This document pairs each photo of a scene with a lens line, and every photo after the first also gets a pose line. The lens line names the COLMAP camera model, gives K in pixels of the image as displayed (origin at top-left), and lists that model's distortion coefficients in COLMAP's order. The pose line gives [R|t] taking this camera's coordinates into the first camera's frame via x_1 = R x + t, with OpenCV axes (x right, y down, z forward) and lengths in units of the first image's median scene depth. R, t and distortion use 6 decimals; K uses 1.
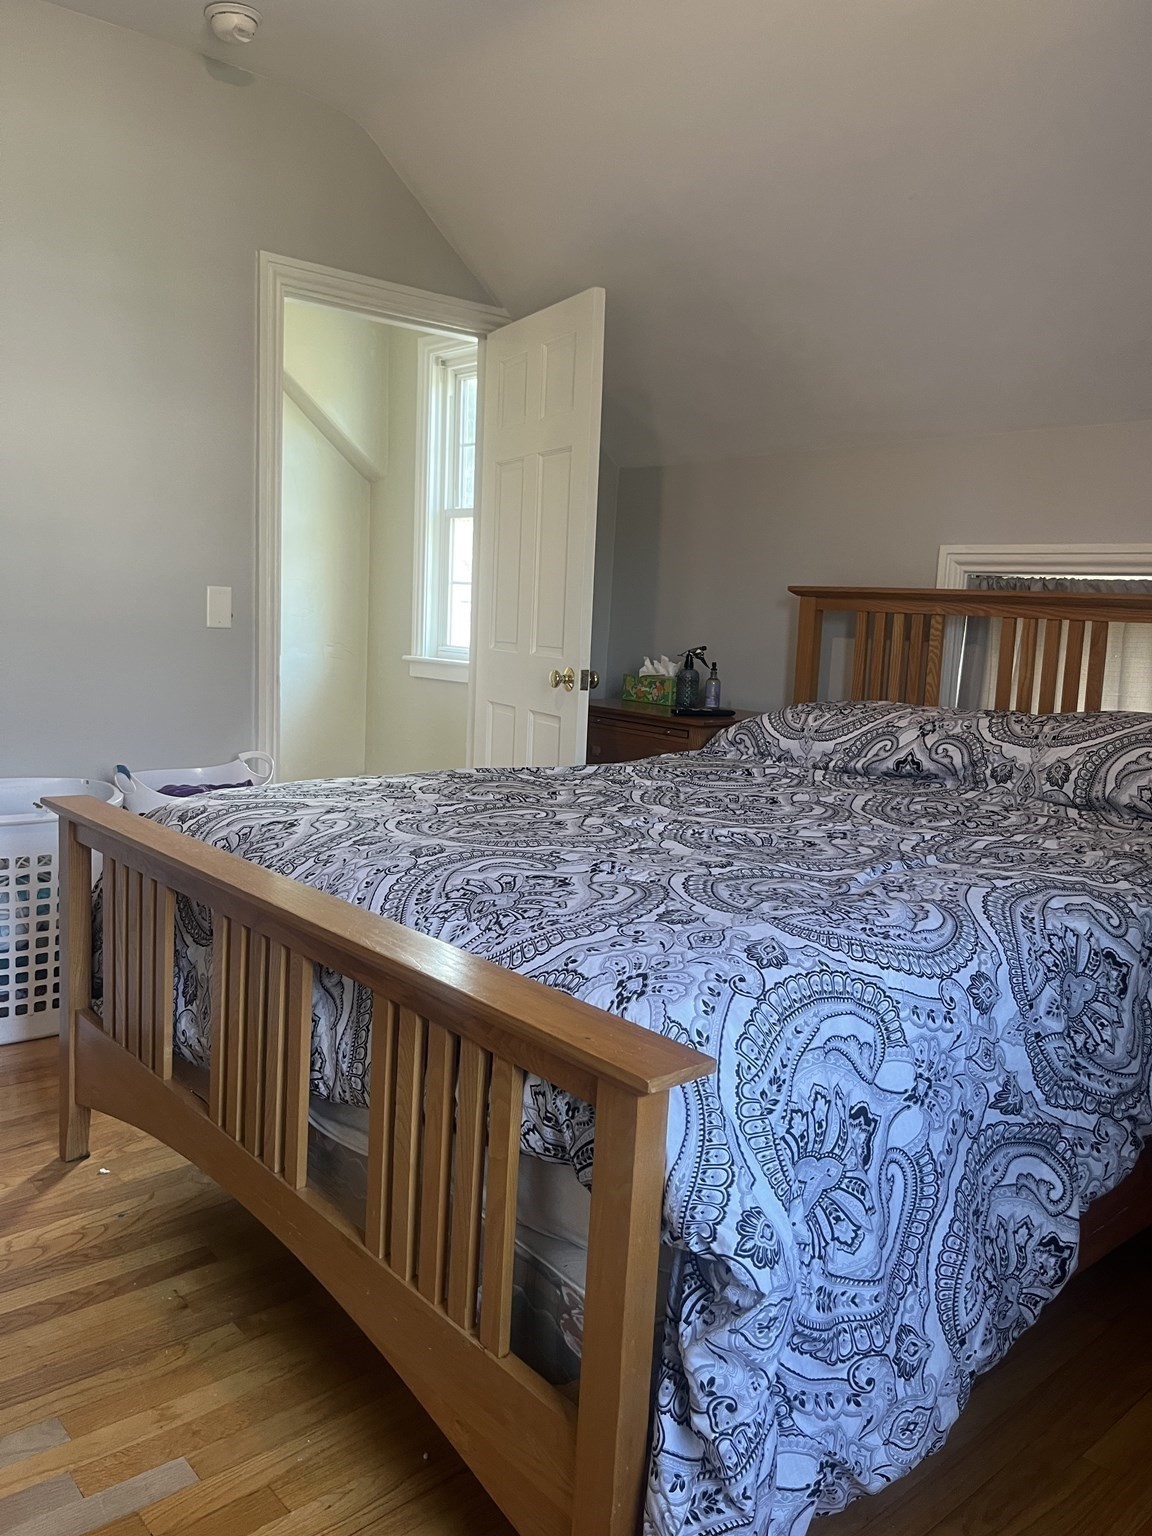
lens RADIAL K [[1162.2, 0, 580.4], [0, 1162.2, 755.9], [0, 0, 1]] dist [0.028670, -0.039151]
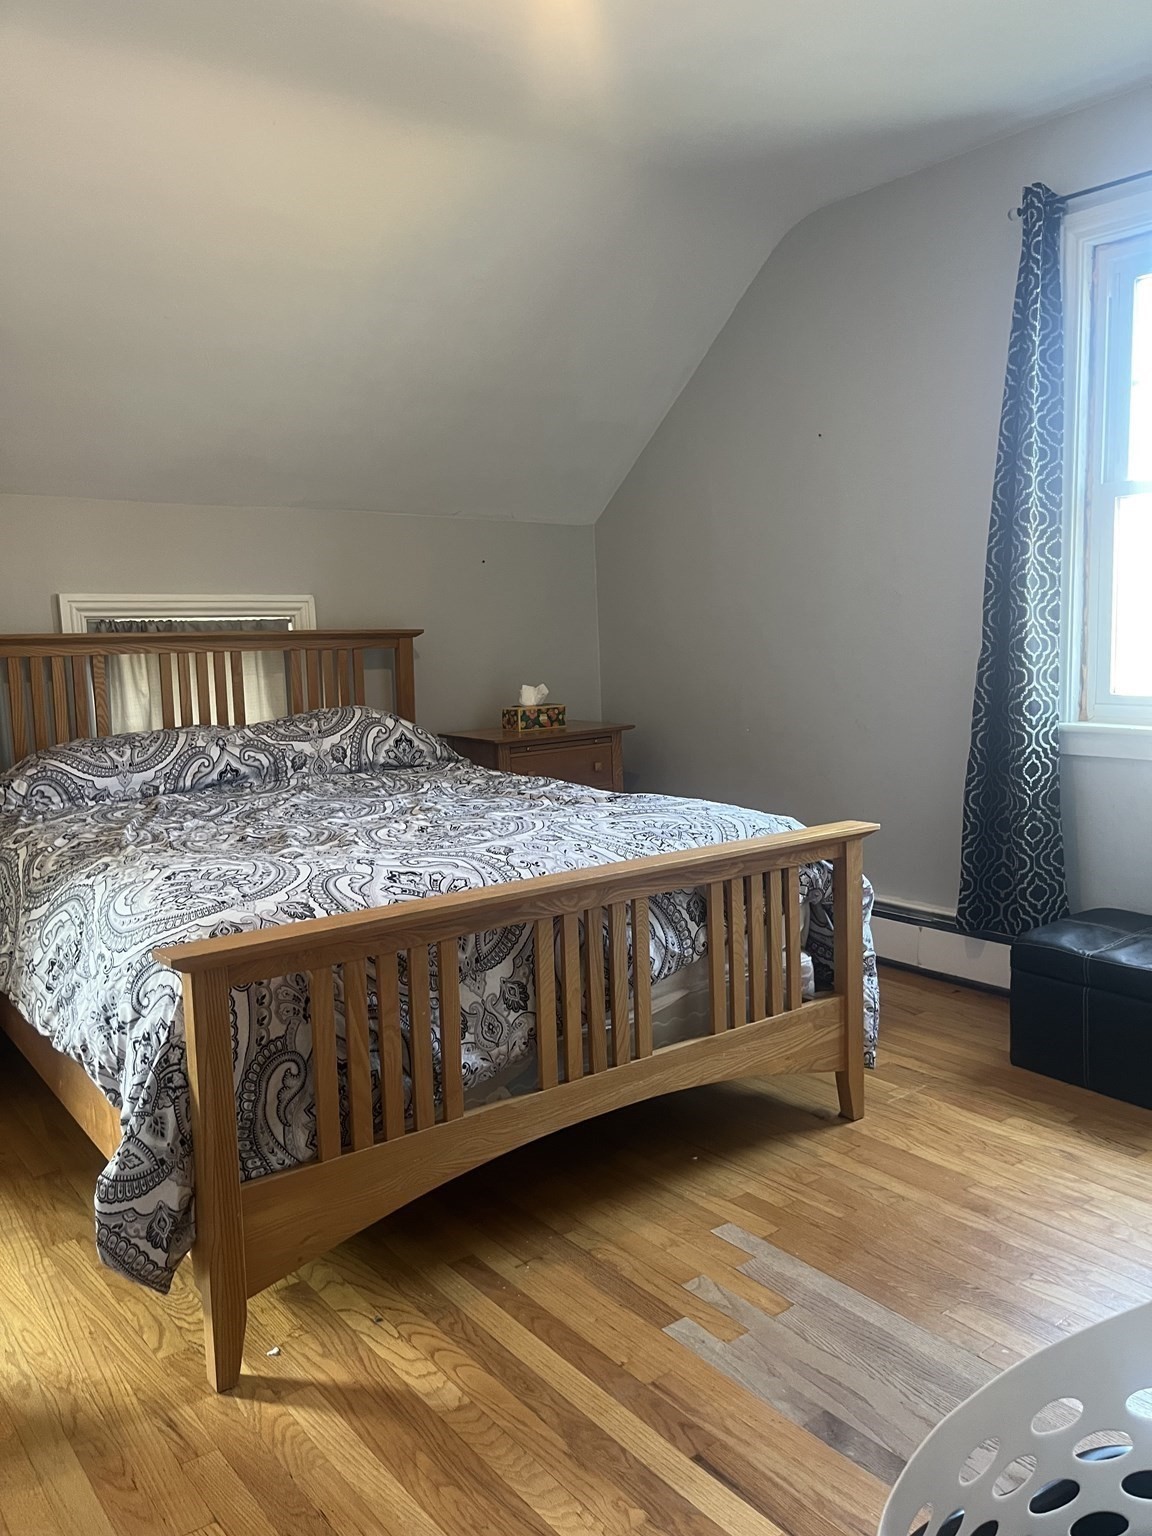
lens RADIAL K [[1162.2, 0, 579.7], [0, 1162.2, 773.9], [0, 0, 1]] dist [0.028670, -0.039151]
pose [[0.074148, -0.165427, 0.983431, -0.937736], [0.156614, 0.975840, 0.152342, -0.125235], [-0.984873, 0.142724, 0.098264, 0.504603]]
